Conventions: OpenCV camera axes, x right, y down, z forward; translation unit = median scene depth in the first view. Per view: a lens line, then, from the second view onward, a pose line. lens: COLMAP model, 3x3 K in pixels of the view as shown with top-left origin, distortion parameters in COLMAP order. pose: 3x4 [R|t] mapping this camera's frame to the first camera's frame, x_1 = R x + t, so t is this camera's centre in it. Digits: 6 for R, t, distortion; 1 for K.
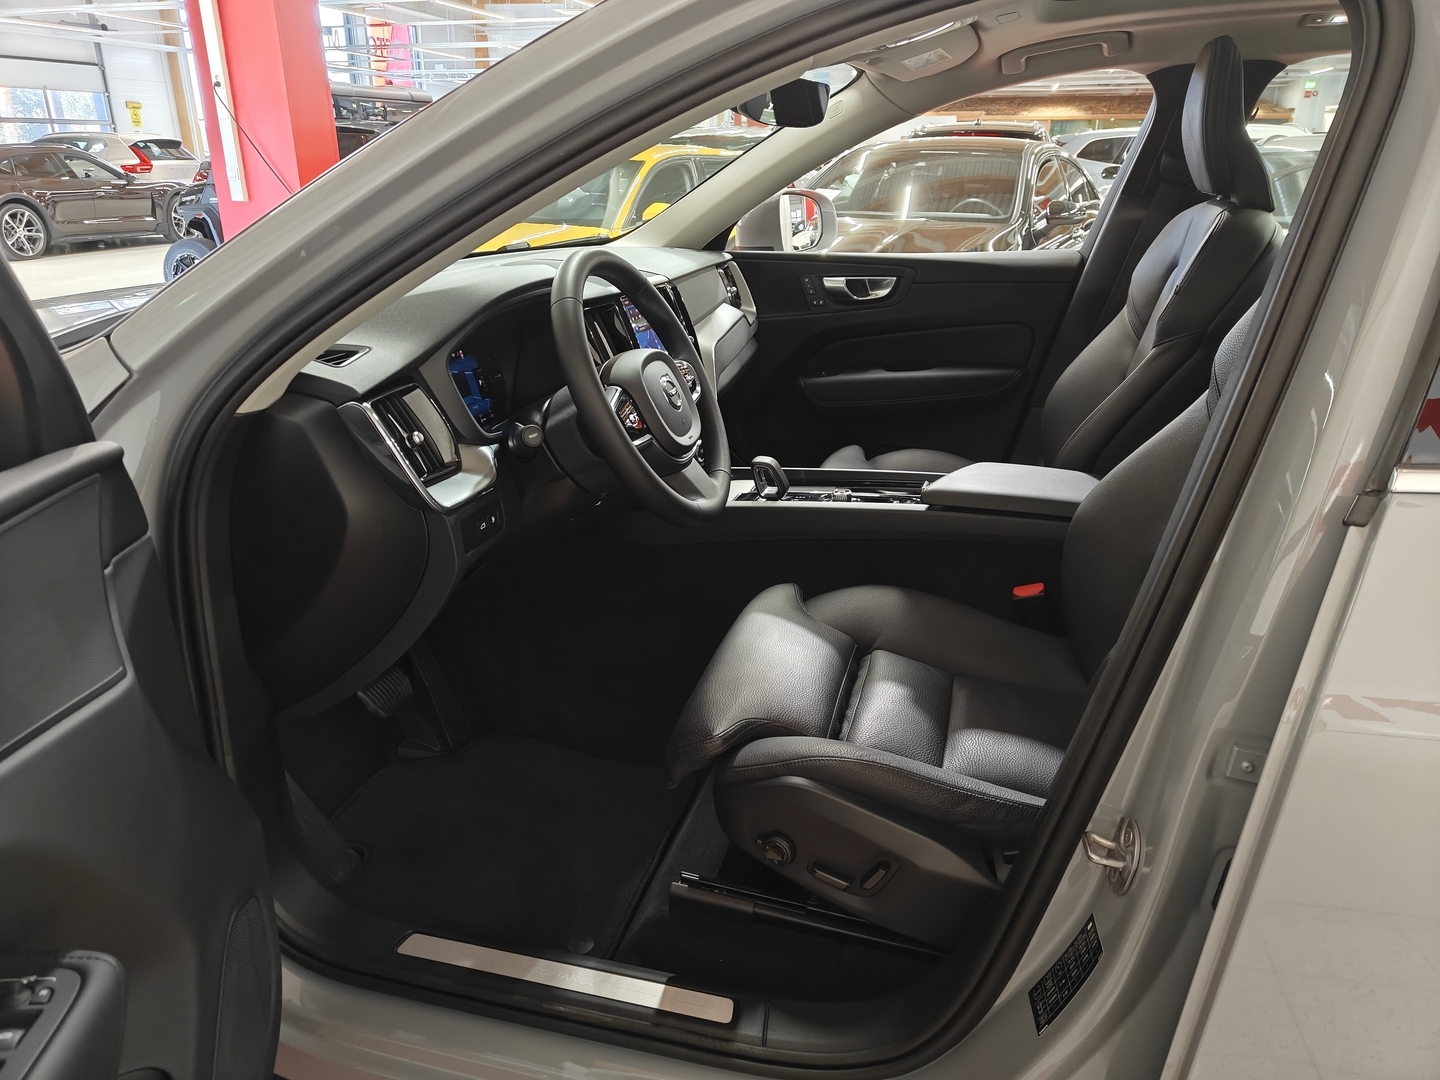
lens RADIAL K [[1006.9, 0, 725.5], [0, 1006.9, 540.8], [0, 0, 1]] dist [0.017698, -0.023426]
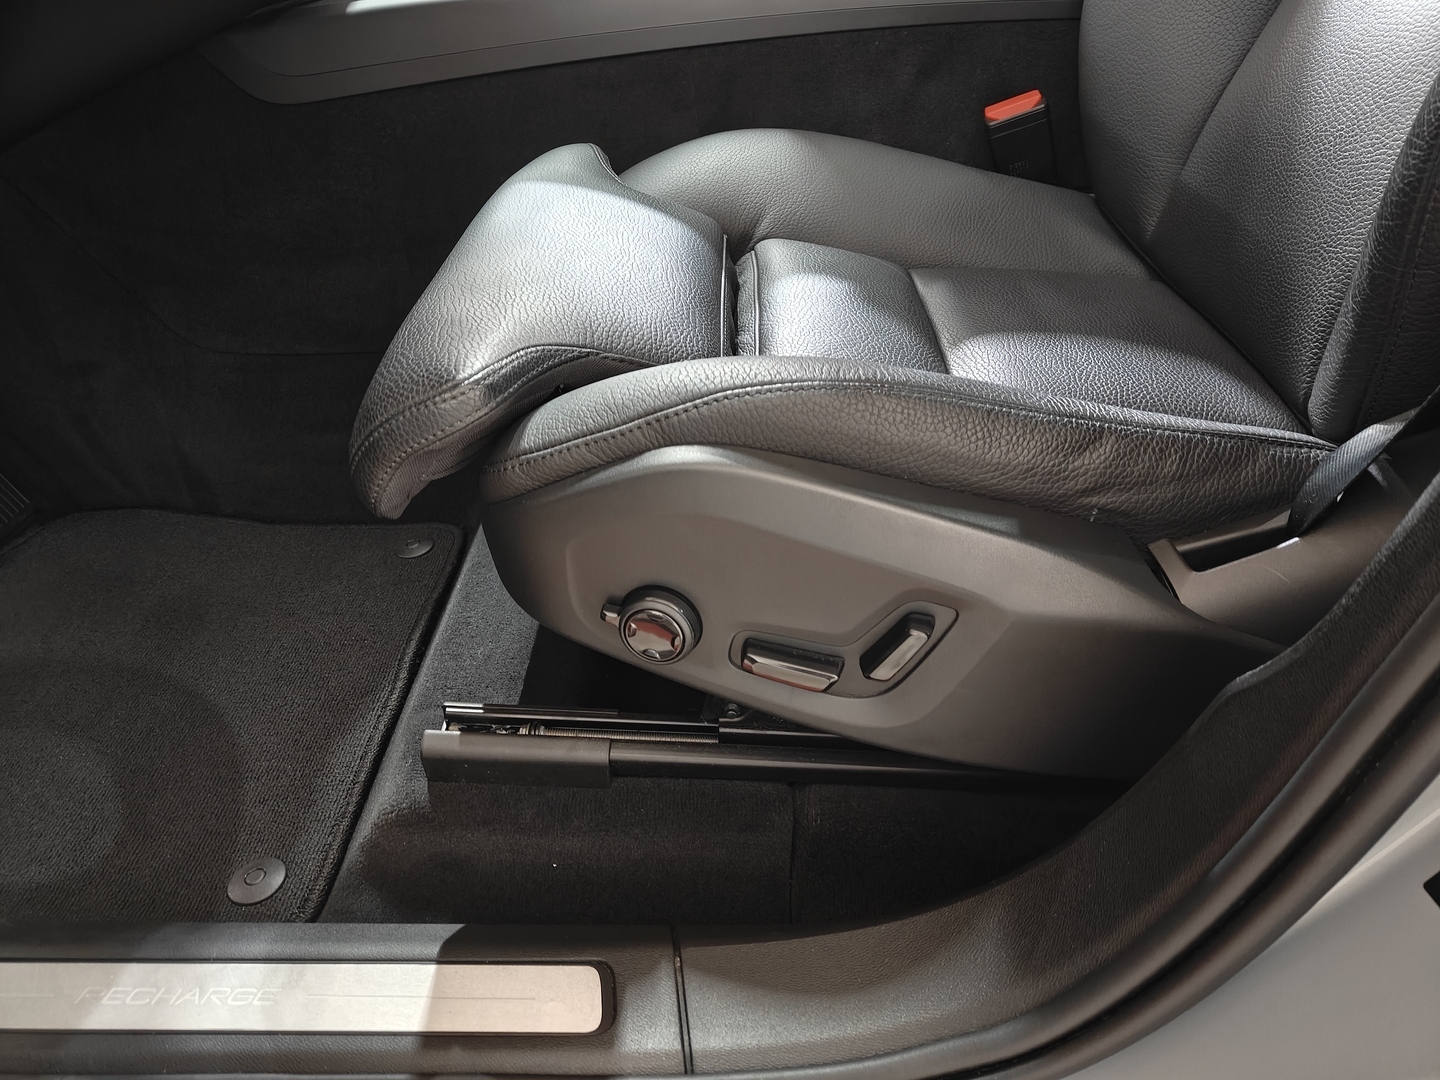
lens RADIAL K [[1006.9, 0, 719.8], [0, 1006.9, 543.8], [0, 0, 1]] dist [0.017698, -0.023426]
pose [[0.969430, -0.148657, 0.195207, 0.000734], [0.101700, 0.967458, 0.231694, 0.168444], [-0.223298, -0.204758, 0.953002, 0.567558]]
